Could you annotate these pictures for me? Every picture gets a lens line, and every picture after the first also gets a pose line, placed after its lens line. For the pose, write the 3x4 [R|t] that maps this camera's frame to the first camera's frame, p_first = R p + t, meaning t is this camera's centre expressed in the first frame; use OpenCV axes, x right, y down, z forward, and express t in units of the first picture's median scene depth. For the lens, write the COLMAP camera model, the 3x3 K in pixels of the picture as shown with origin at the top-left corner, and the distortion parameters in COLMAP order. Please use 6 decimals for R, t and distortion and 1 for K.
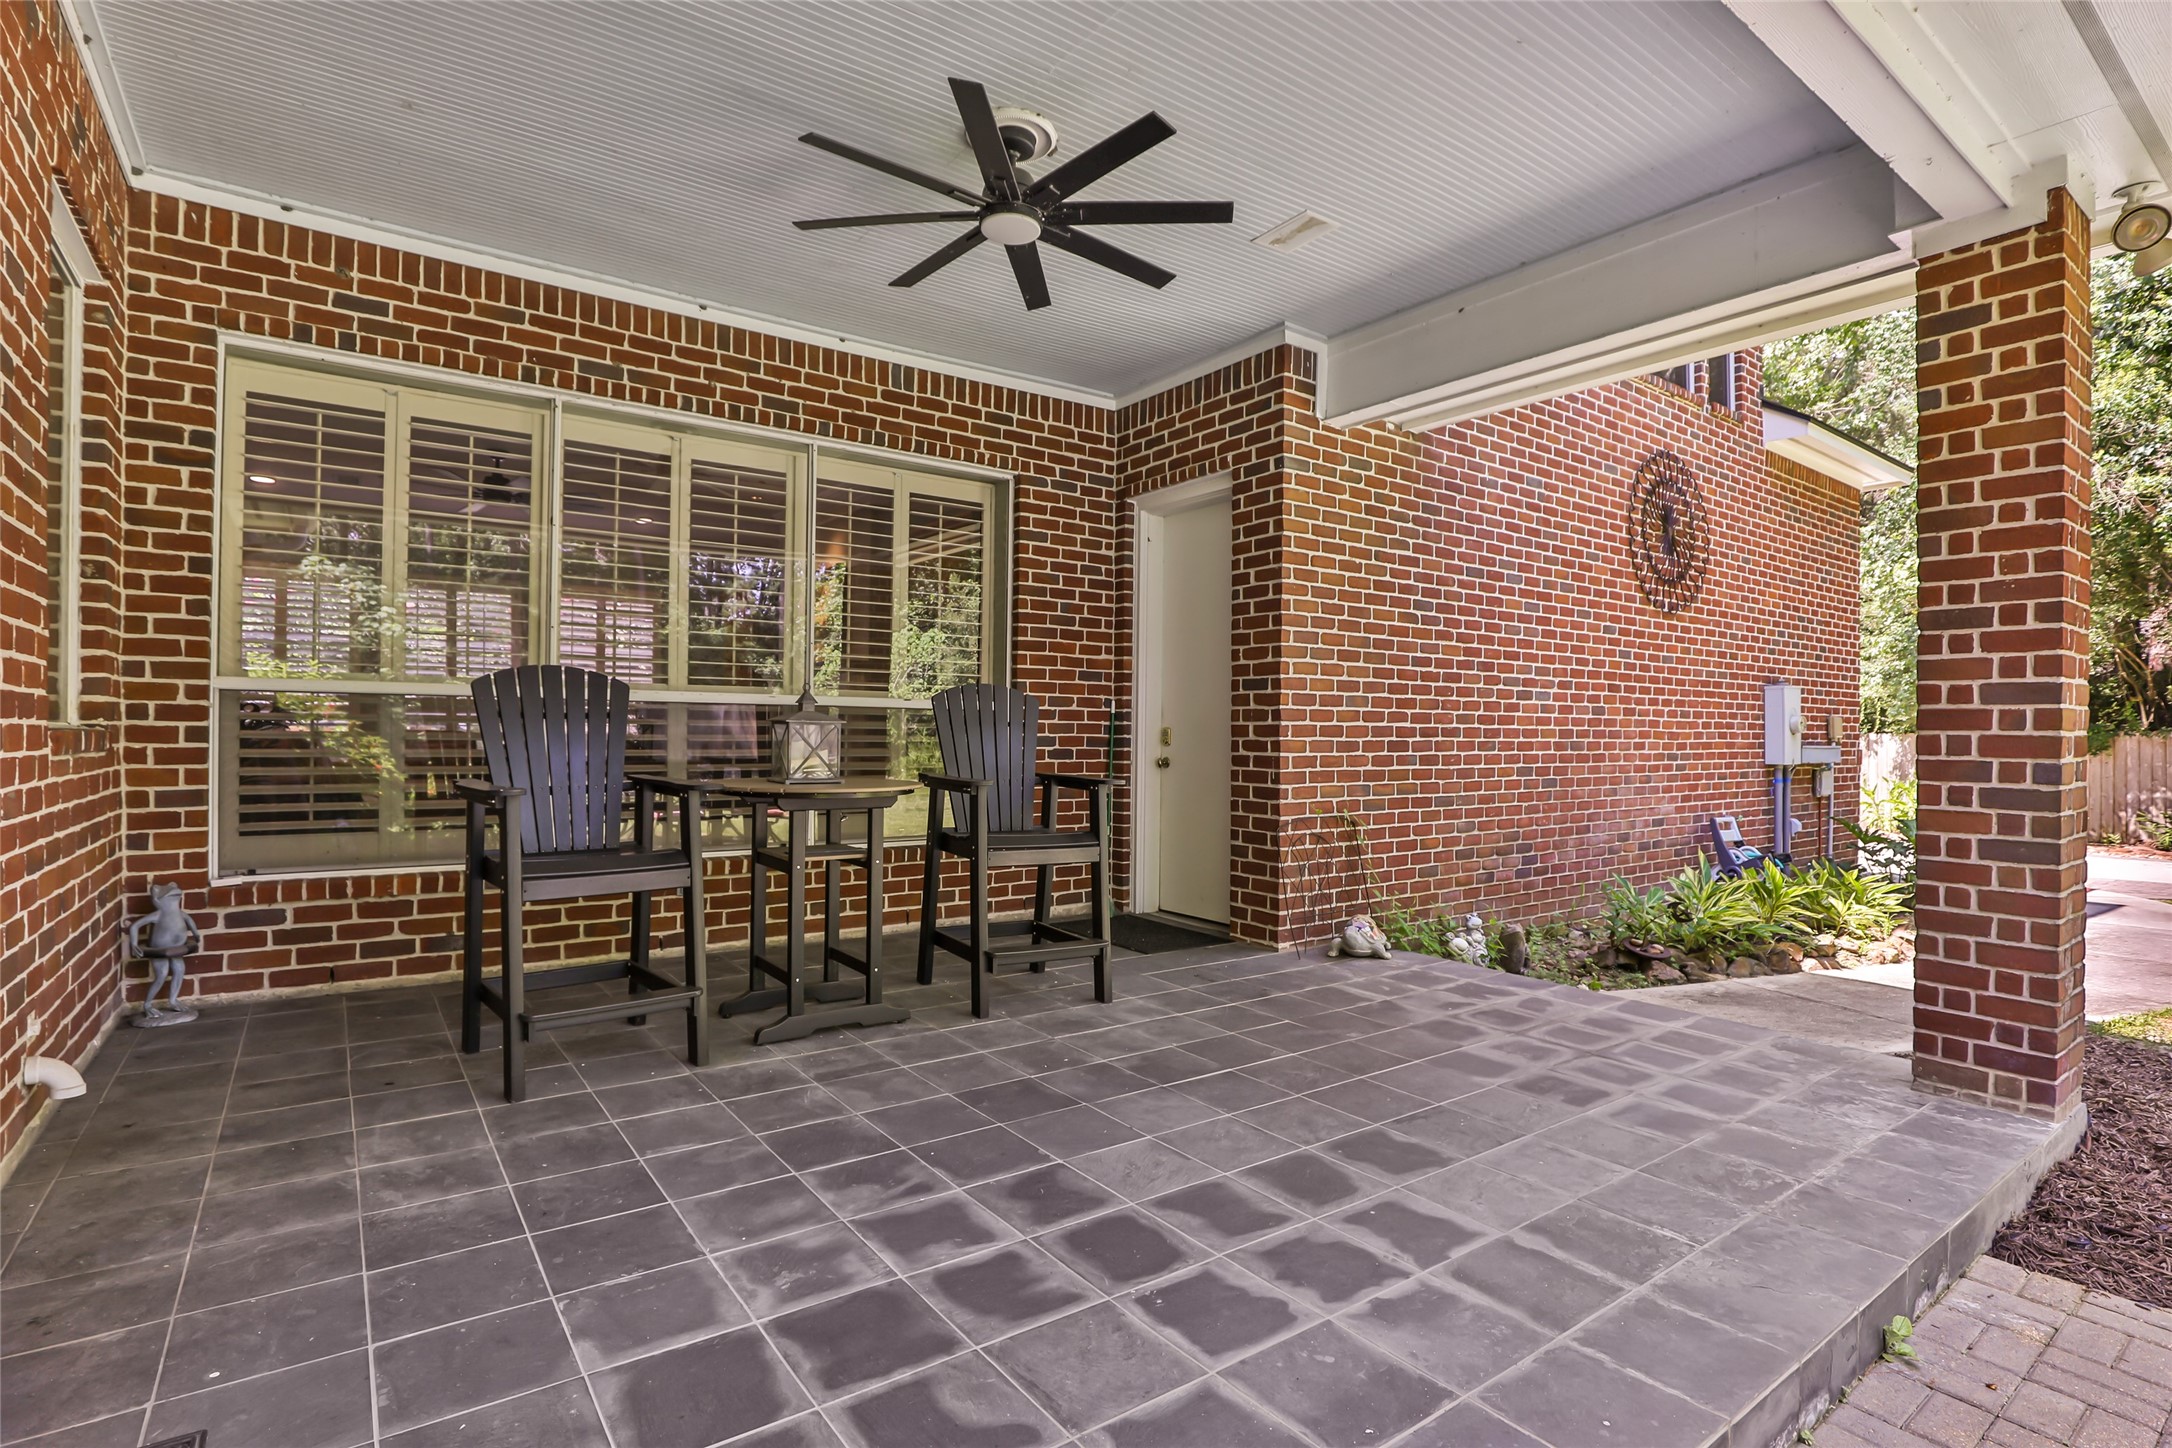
lens RADIAL K [[1045.3, 0, 1086.0], [0, 1045.3, 724.0], [0, 0, 1]] dist [0.001556, 0.000062]
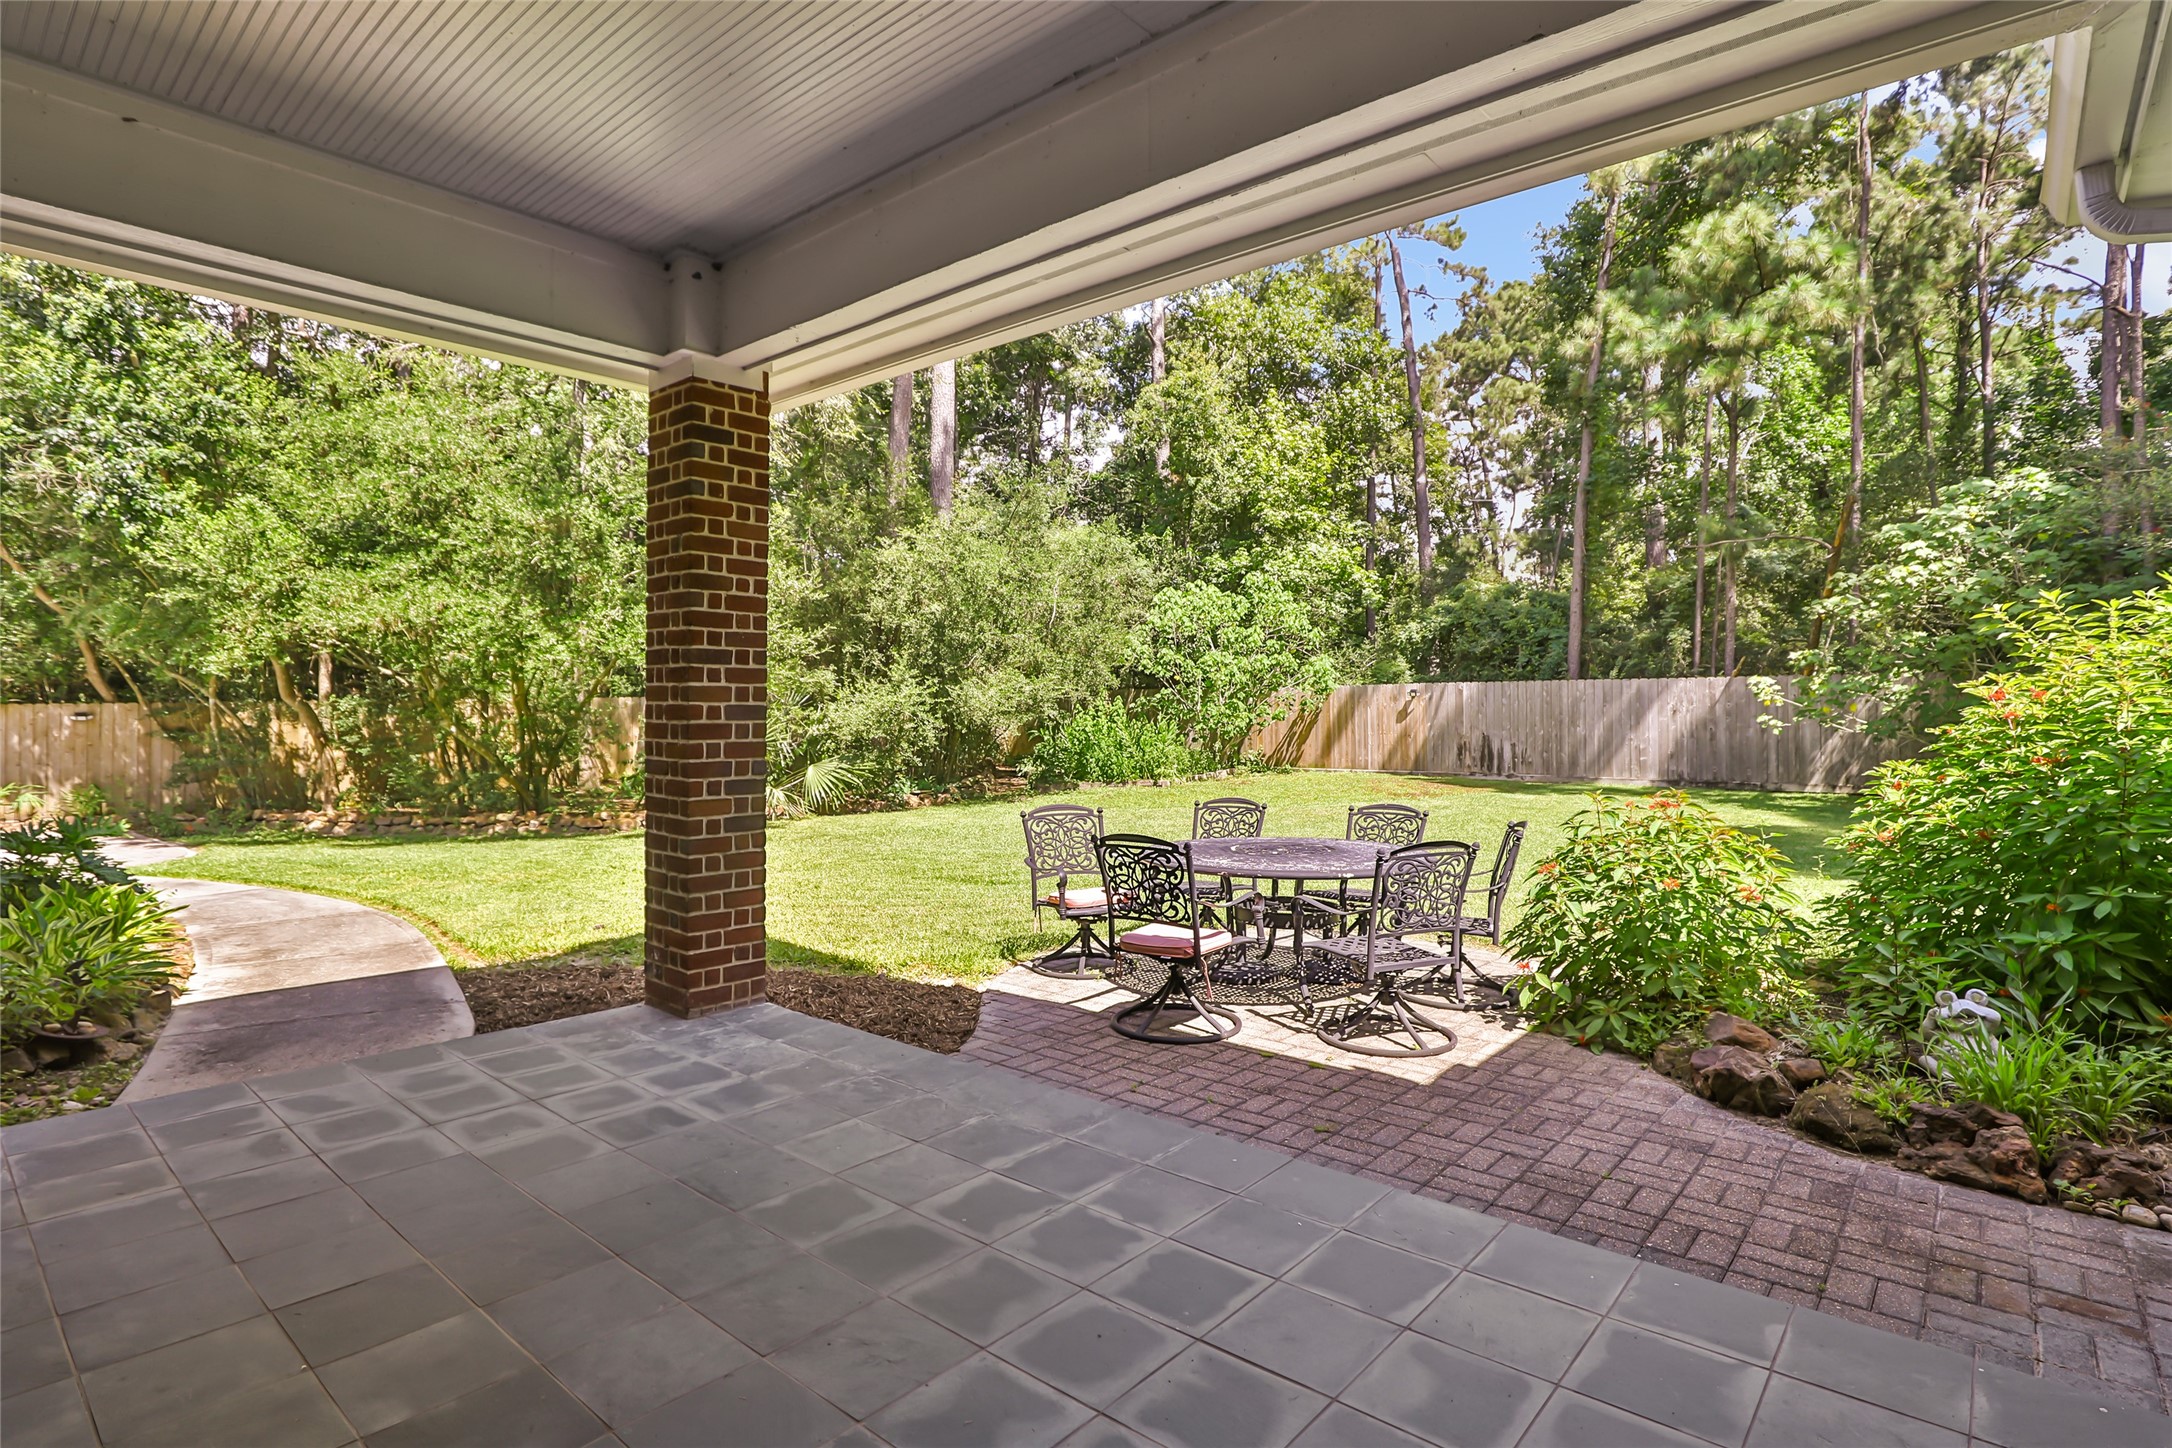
lens RADIAL K [[1063.7, 0, 1078.4], [0, 1063.7, 697.8], [0, 0, 1]] dist [-0.058749, -0.000080]
pose [[-0.221973, 0.000467, 0.975053, -0.611815], [-0.006663, 0.999976, -0.001996, -0.049327], [-0.975030, -0.006940, -0.221965, 0.873524]]
